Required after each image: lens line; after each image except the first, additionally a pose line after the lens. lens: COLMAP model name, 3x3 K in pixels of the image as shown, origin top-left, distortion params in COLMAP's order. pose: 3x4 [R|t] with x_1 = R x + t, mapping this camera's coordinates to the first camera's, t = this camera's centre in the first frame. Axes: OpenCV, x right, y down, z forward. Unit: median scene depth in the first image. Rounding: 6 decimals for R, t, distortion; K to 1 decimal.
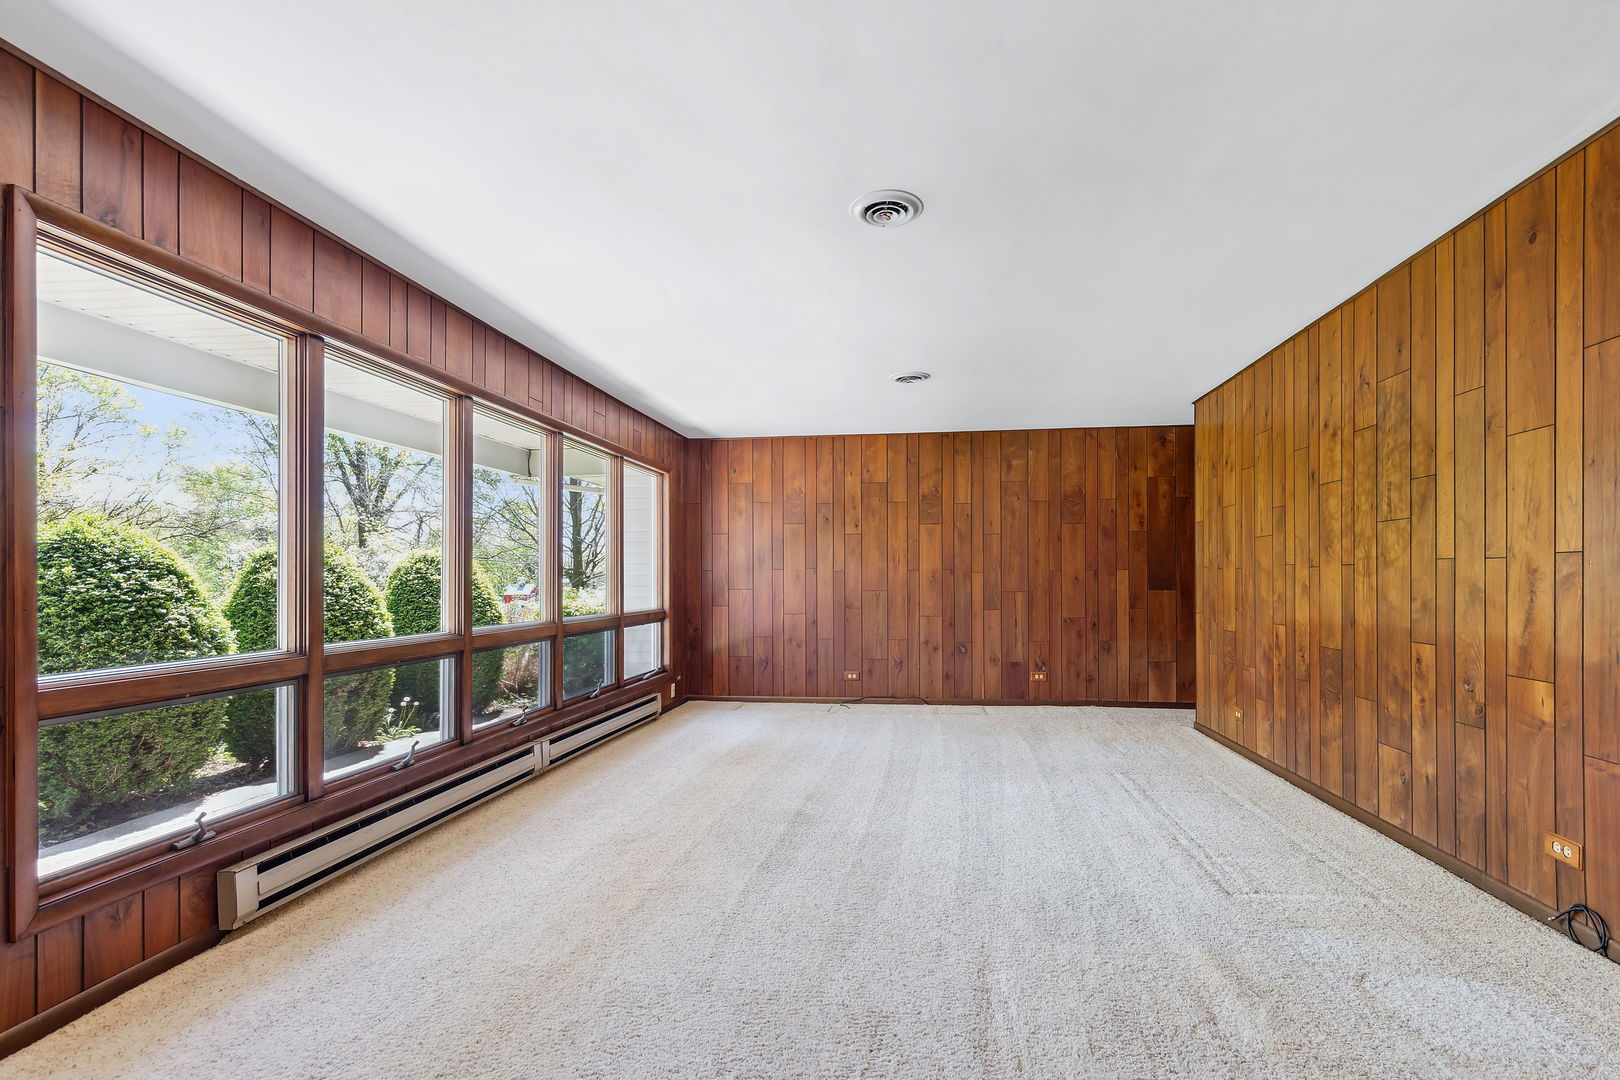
lens RADIAL K [[743.1, 0, 839.5], [0, 743.1, 571.1], [0, 0, 1]] dist [-0.006195, -0.000027]
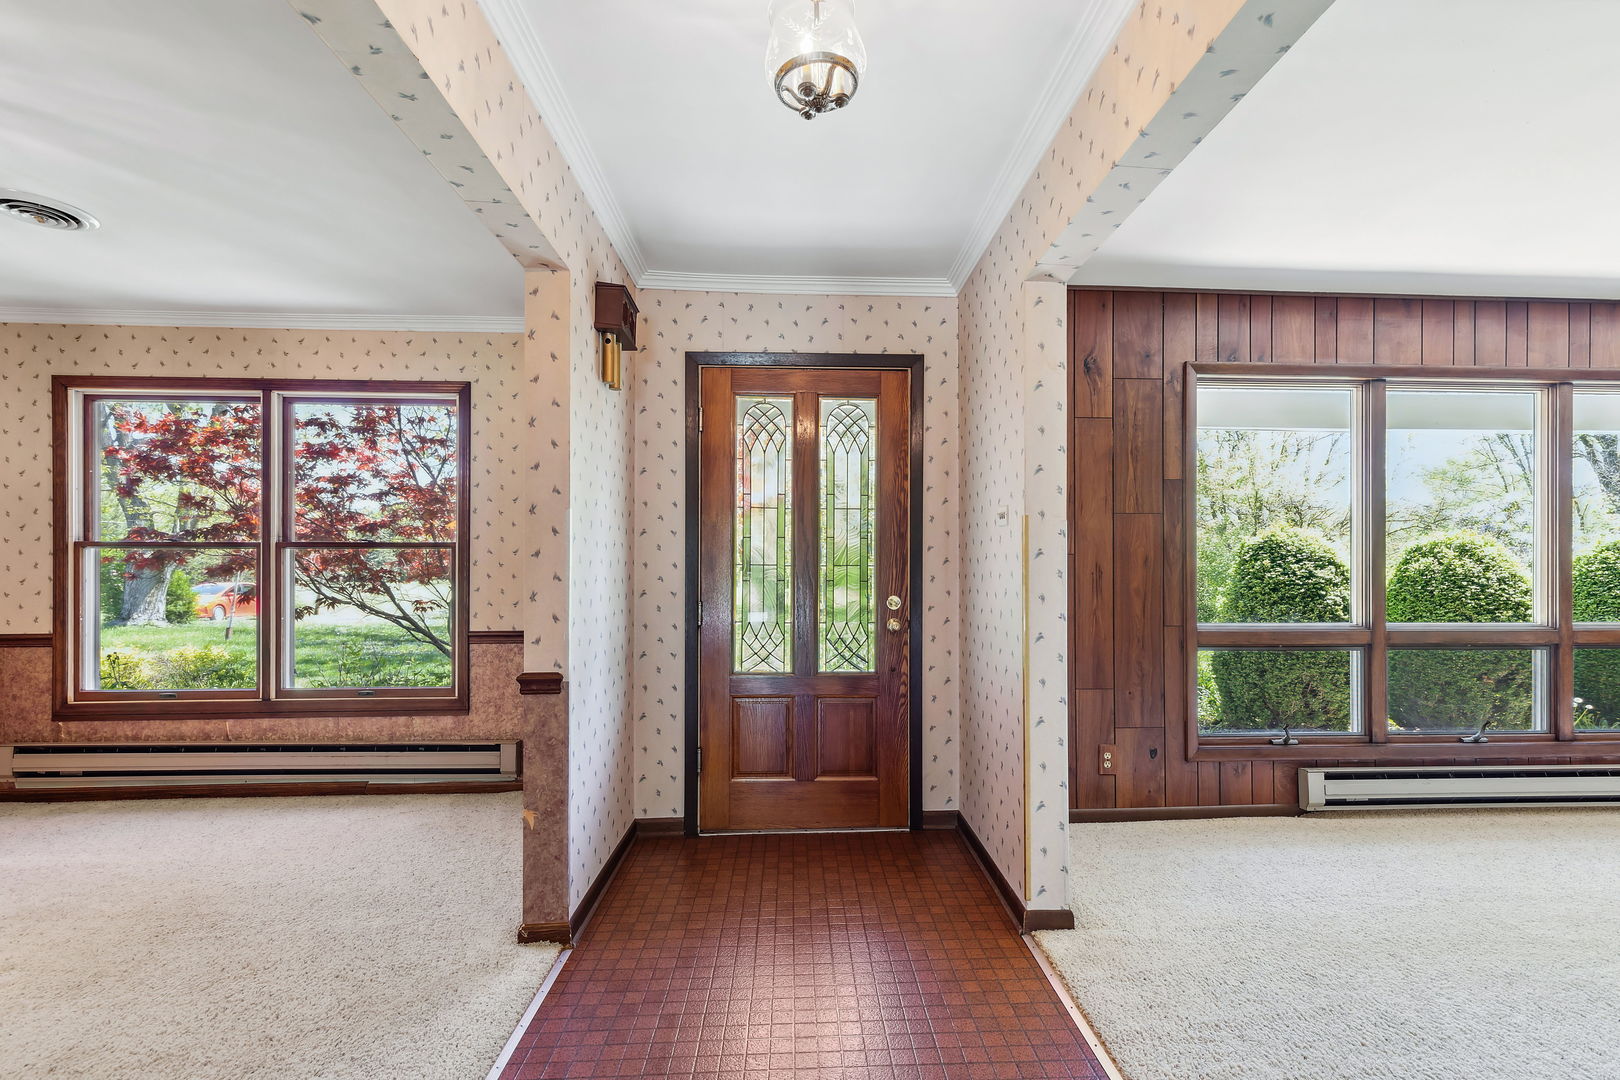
lens RADIAL K [[743.1, 0, 829.6], [0, 743.1, 564.9], [0, 0, 1]] dist [-0.006195, -0.000027]
pose [[0.157015, 0.002532, -0.987593, 0.301773], [0.006091, 0.999975, 0.003532, -0.007158], [0.987577, -0.006570, 0.156995, -0.100962]]
